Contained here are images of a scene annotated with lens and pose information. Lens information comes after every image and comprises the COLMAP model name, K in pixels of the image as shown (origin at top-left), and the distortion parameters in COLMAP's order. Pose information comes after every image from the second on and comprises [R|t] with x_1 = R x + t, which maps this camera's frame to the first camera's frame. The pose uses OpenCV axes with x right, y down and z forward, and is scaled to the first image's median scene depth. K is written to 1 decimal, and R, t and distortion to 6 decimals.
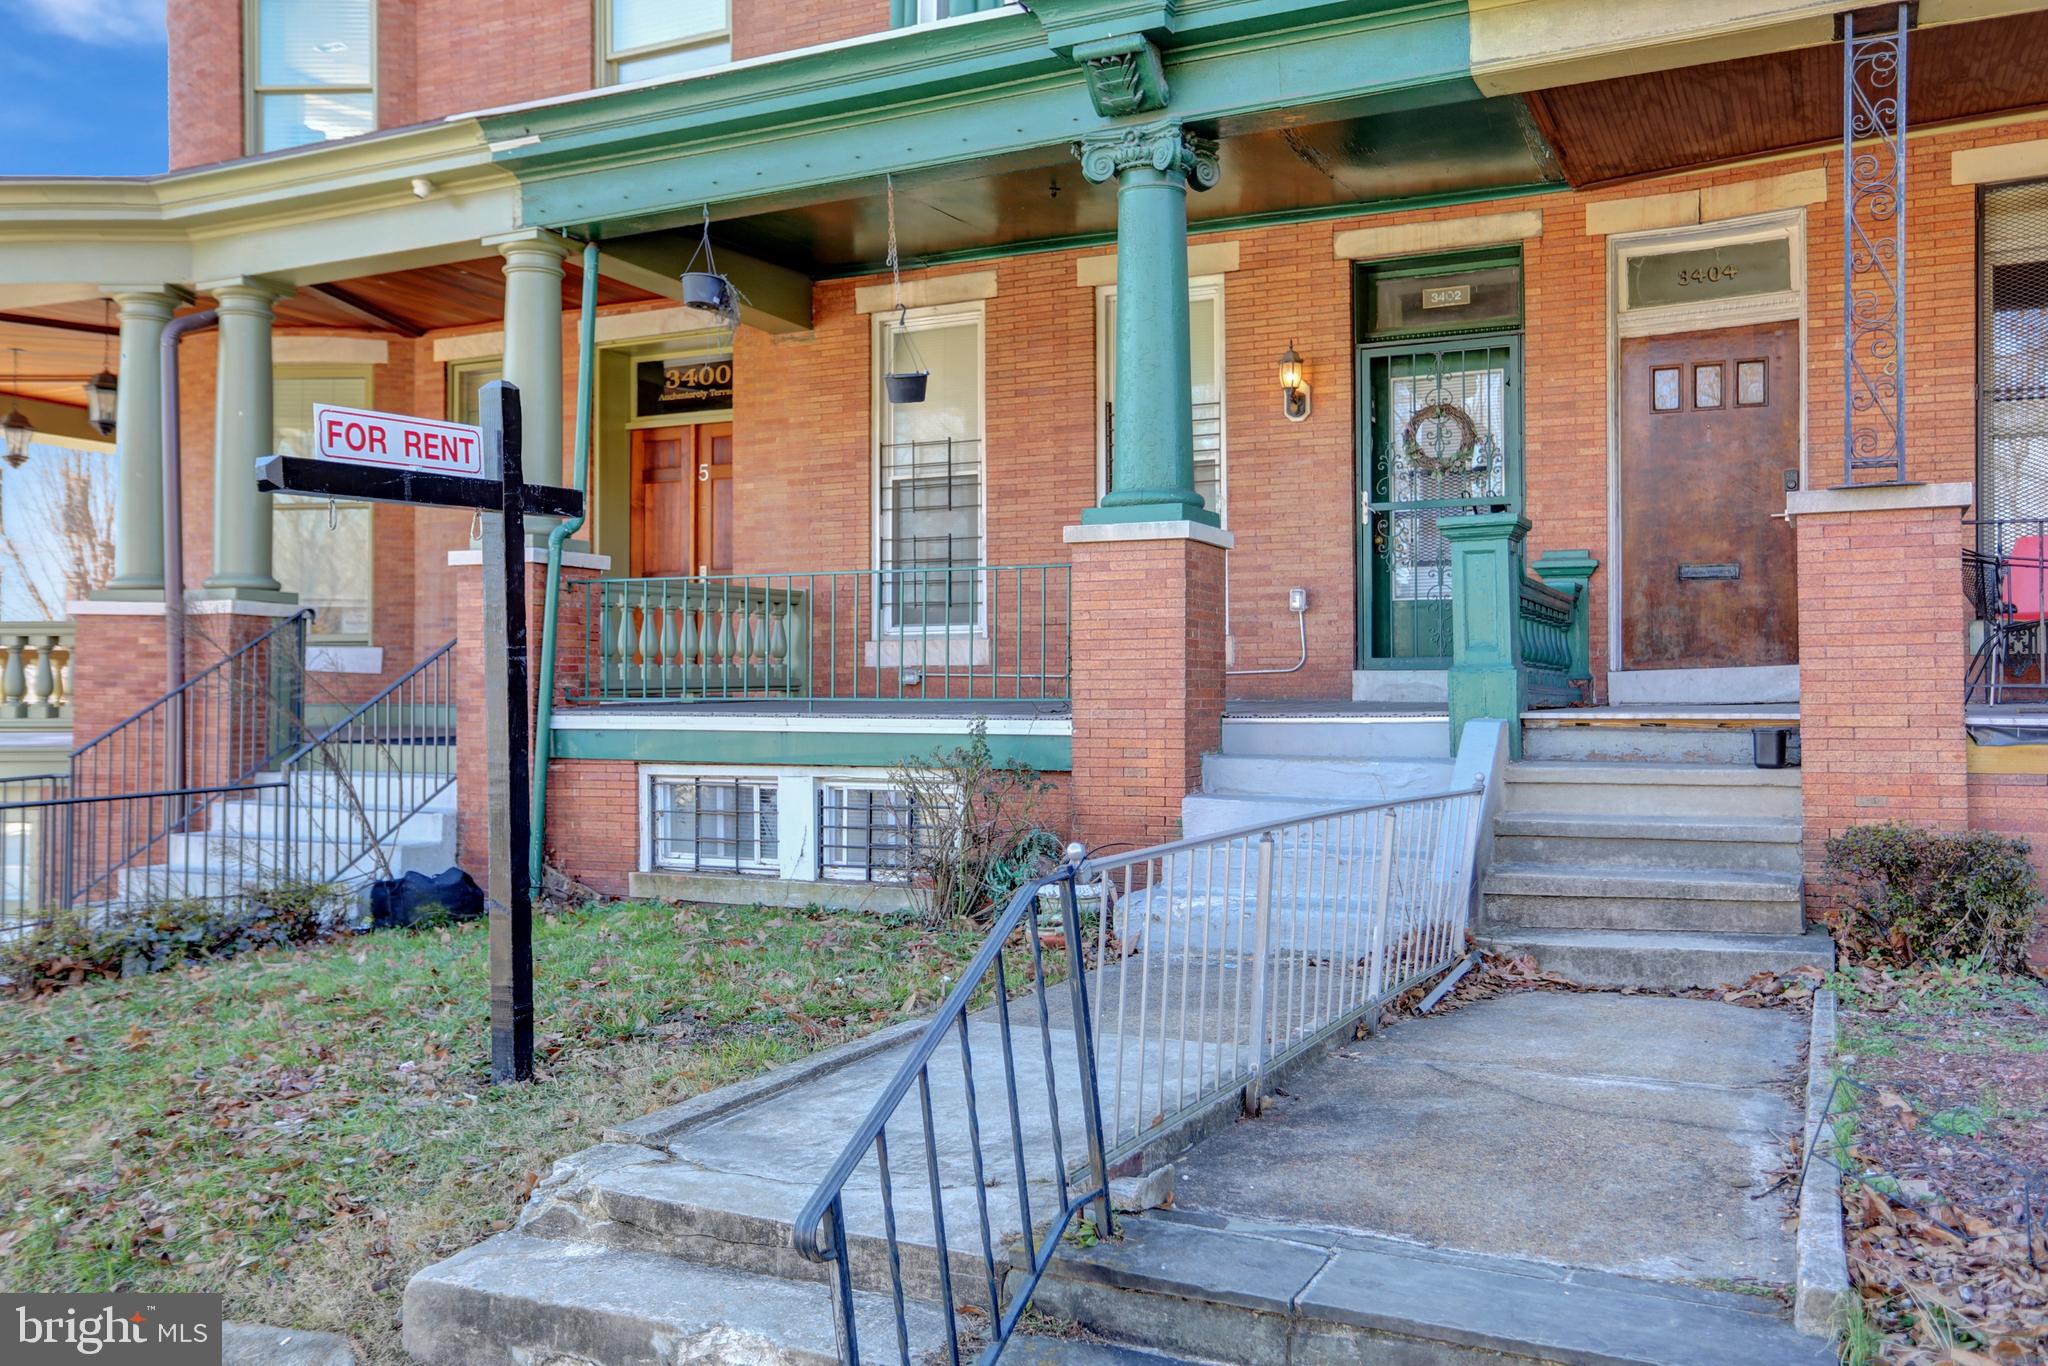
lens RADIAL K [[1718.1, 0, 1019.8], [0, 1718.1, 672.2], [0, 0, 1]] dist [-0.015877, 0.004741]
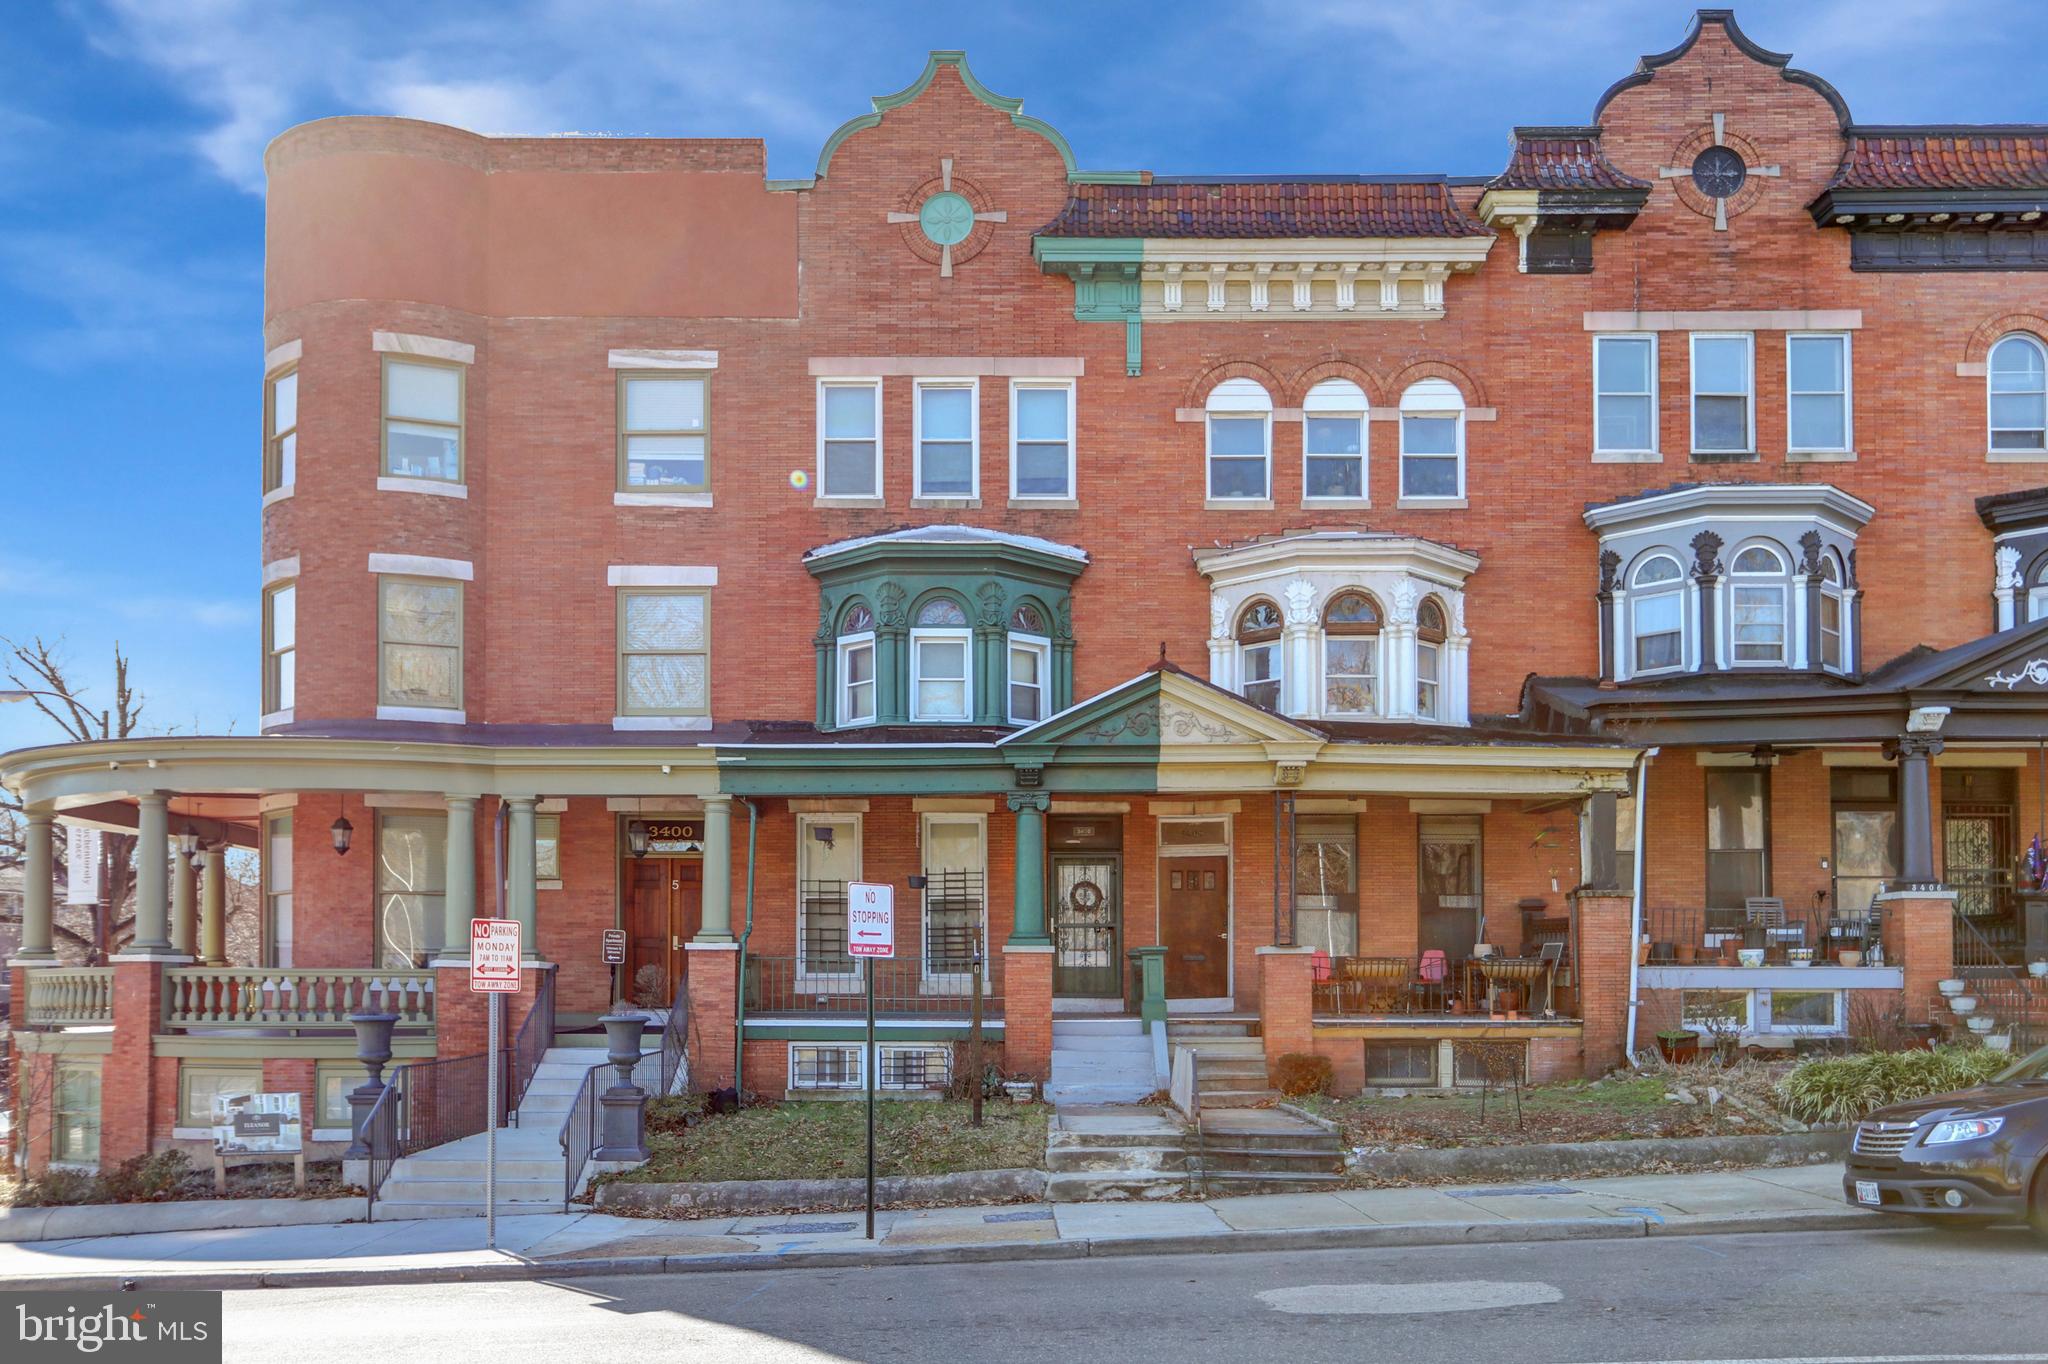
lens RADIAL K [[1732.4, 0, 977.7], [0, 1732.4, 953.2], [0, 0, 1]] dist [-0.003500, 0.015761]
pose [[0.913112, 0.011015, 0.407560, -0.866339], [-0.008602, 0.999933, -0.007753, -0.043716], [-0.407618, 0.003573, 0.913146, -1.099671]]
